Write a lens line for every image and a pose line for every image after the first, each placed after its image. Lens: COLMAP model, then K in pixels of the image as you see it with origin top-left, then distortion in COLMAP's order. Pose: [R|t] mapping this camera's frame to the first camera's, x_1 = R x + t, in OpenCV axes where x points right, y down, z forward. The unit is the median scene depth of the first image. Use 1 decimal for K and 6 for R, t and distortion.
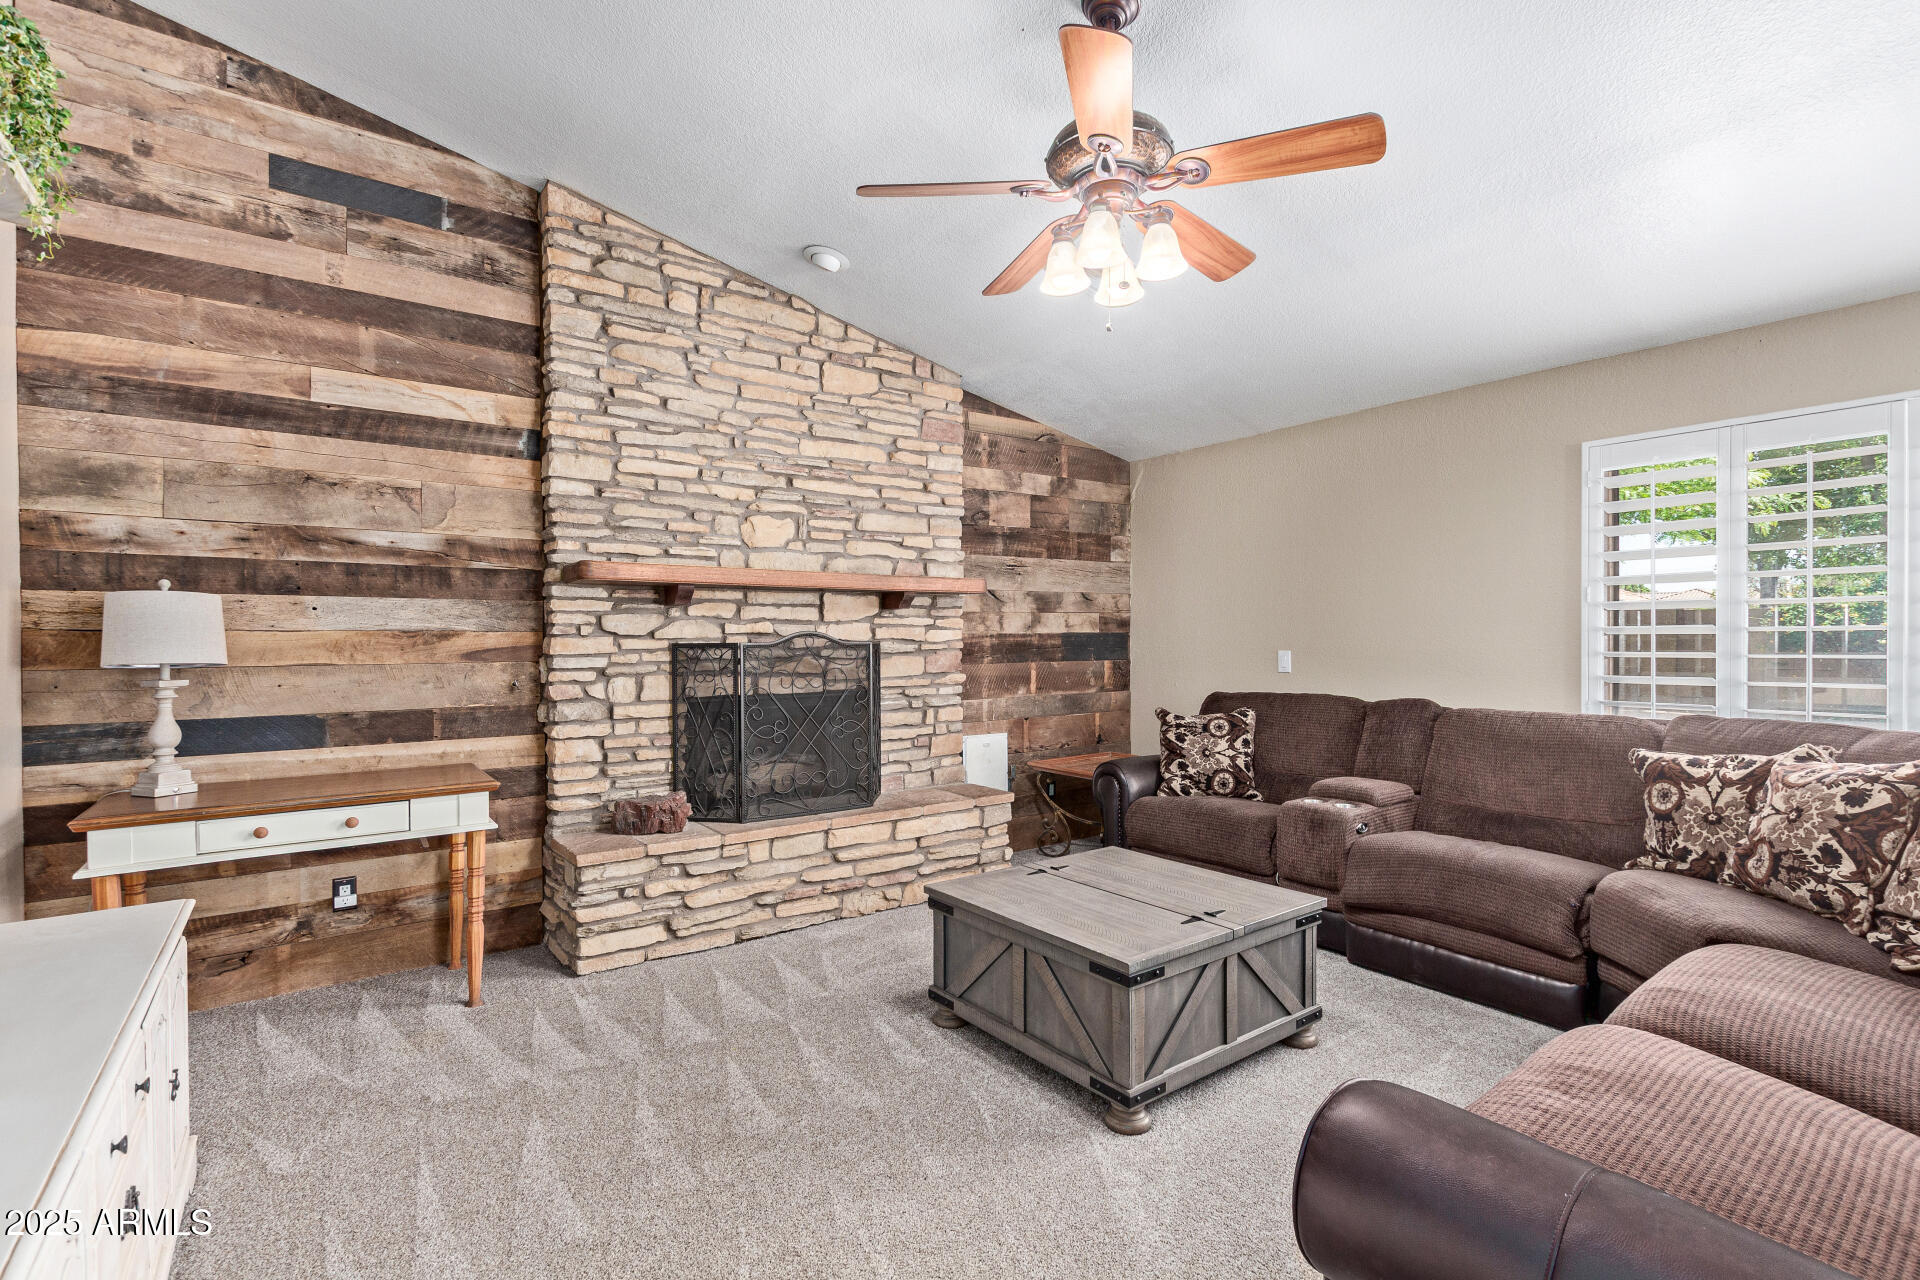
lens RADIAL K [[878.8, 0, 963.4], [0, 878.8, 637.8], [0, 0, 1]] dist [0.005881, -0.001480]
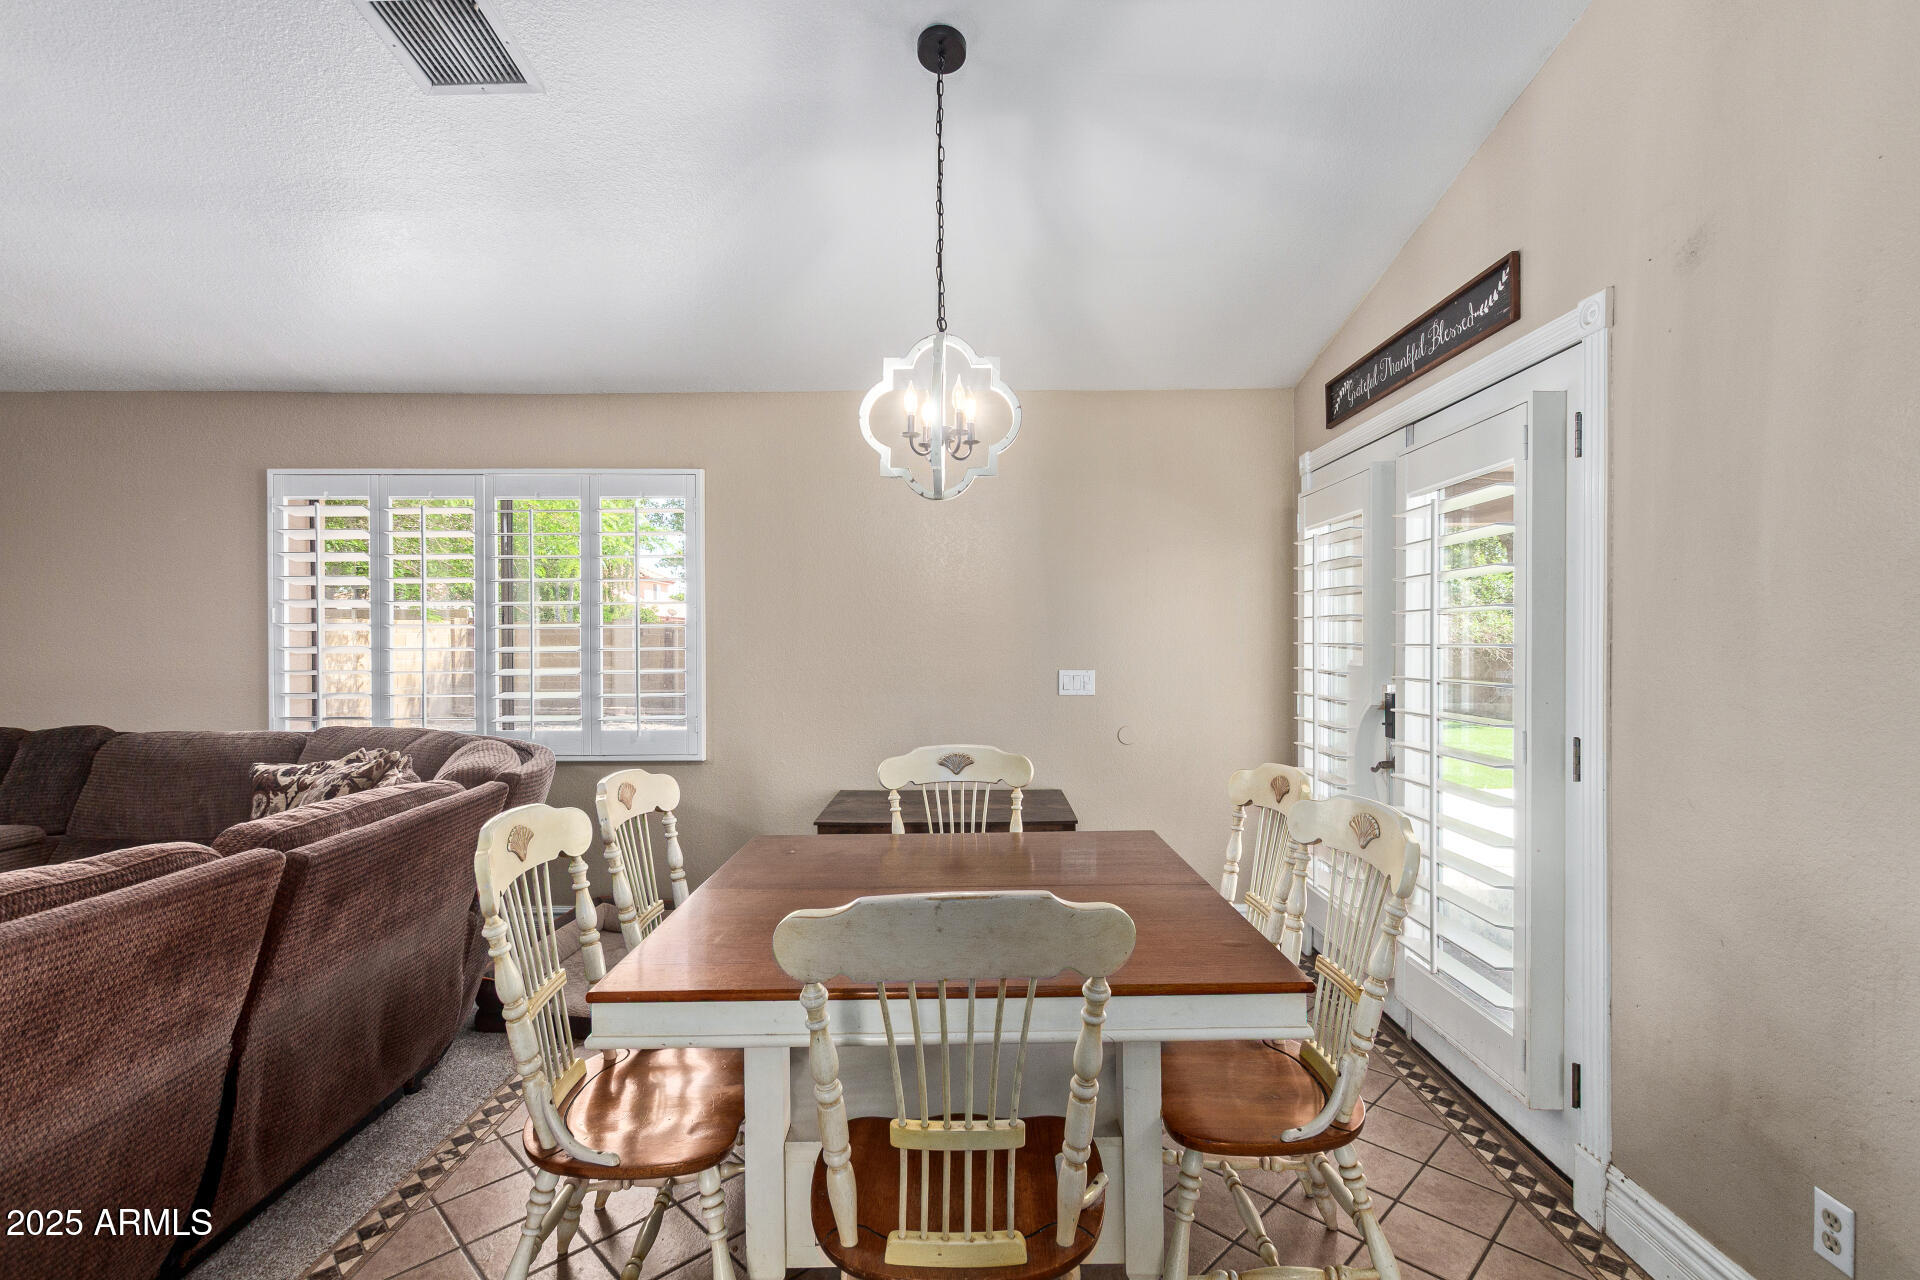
lens RADIAL K [[883.9, 0, 956.5], [0, 883.9, 643.8], [0, 0, 1]] dist [0.004057, -0.000259]
pose [[0.594502, -0.006475, 0.804068, 0.428699], [0.000682, 0.999971, 0.007548, -0.028644], [-0.804094, -0.003939, 0.594489, -0.345114]]
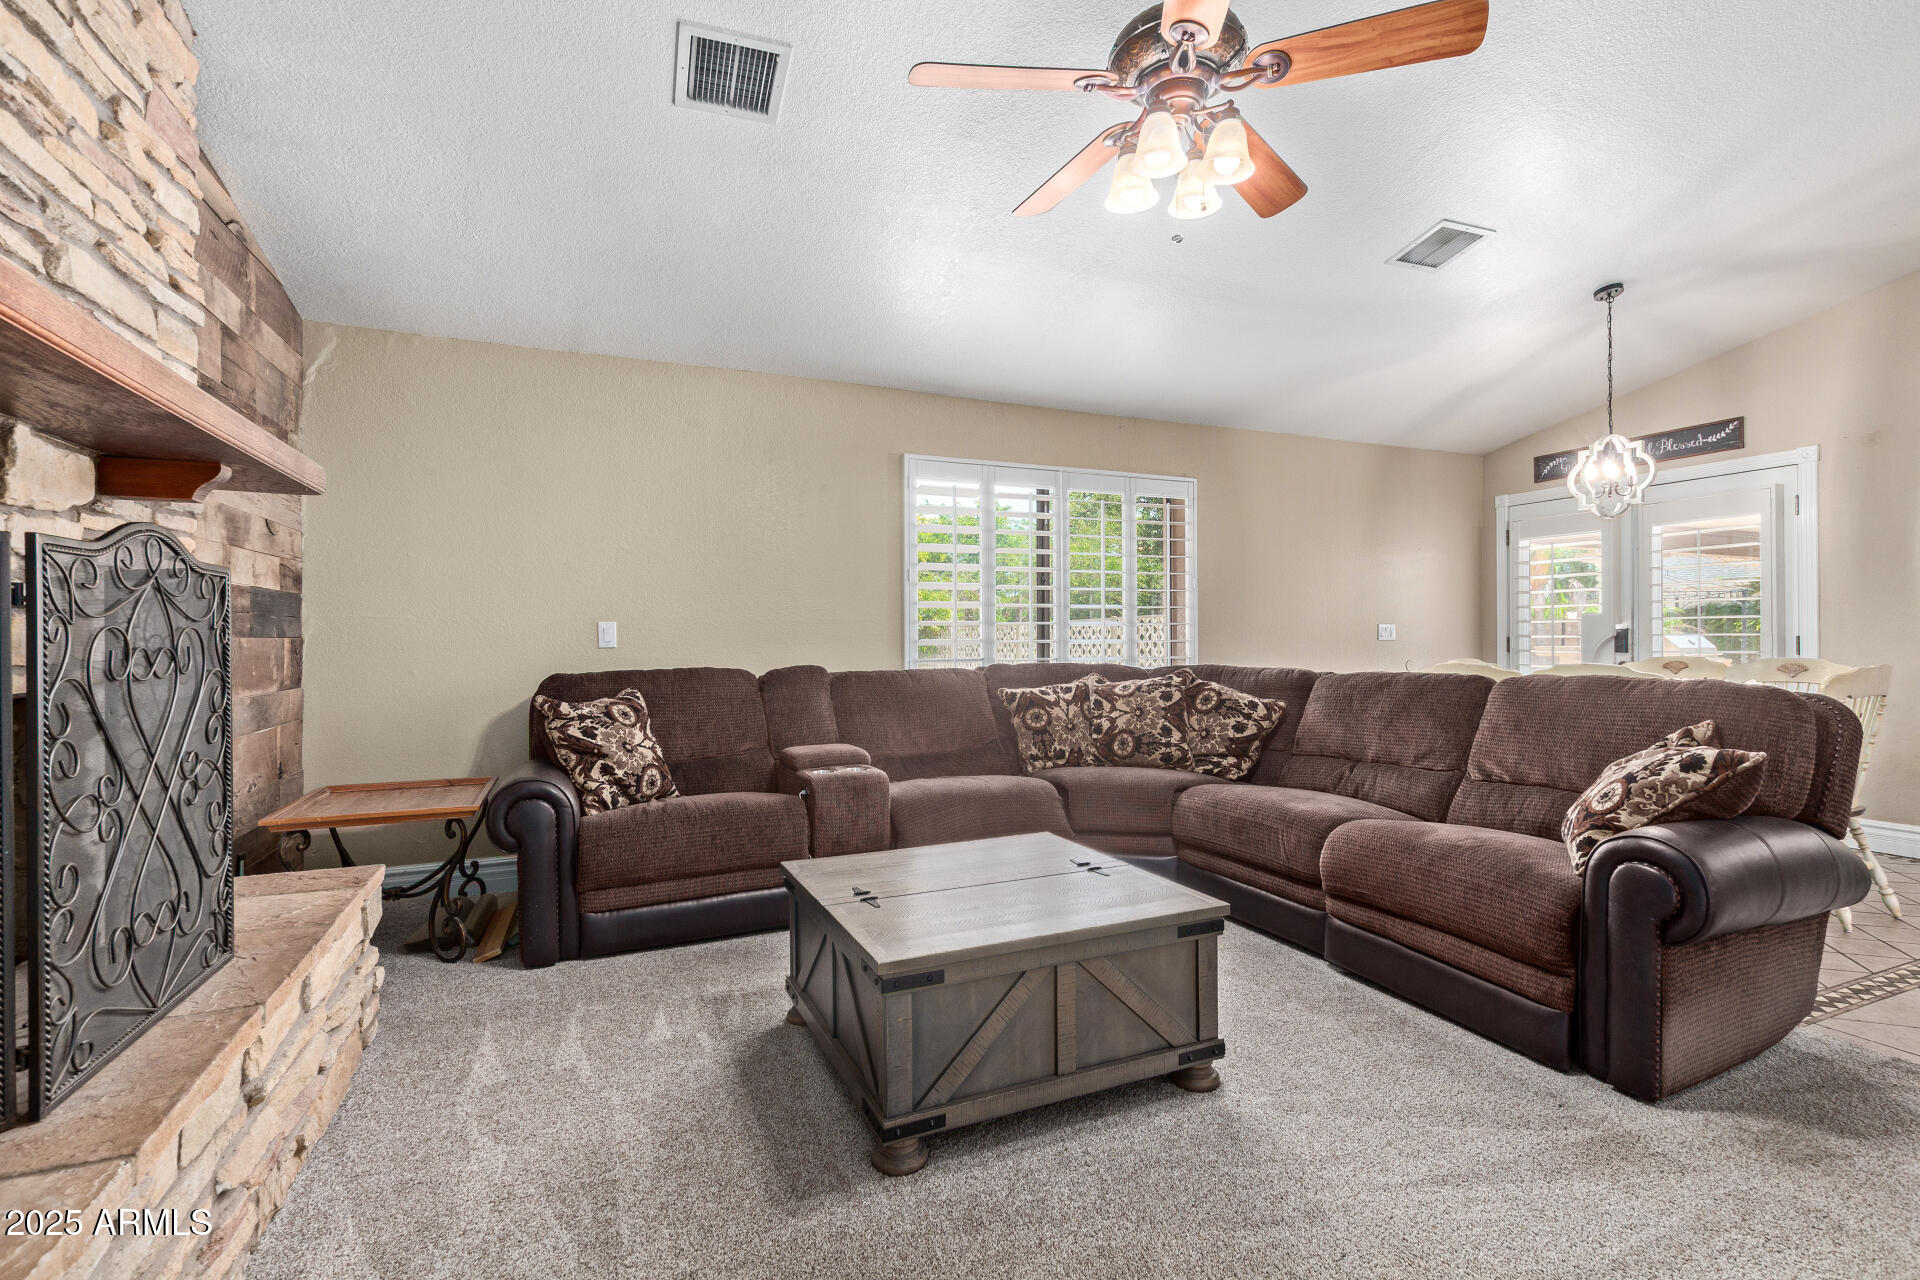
lens RADIAL K [[883.9, 0, 969.9], [0, 883.9, 644.0], [0, 0, 1]] dist [0.004057, -0.000259]
pose [[0.218109, -0.002711, 0.975921, -0.623501], [0.002890, 0.999994, 0.002133, 0.057847], [-0.975920, 0.002355, 0.218115, 0.796524]]
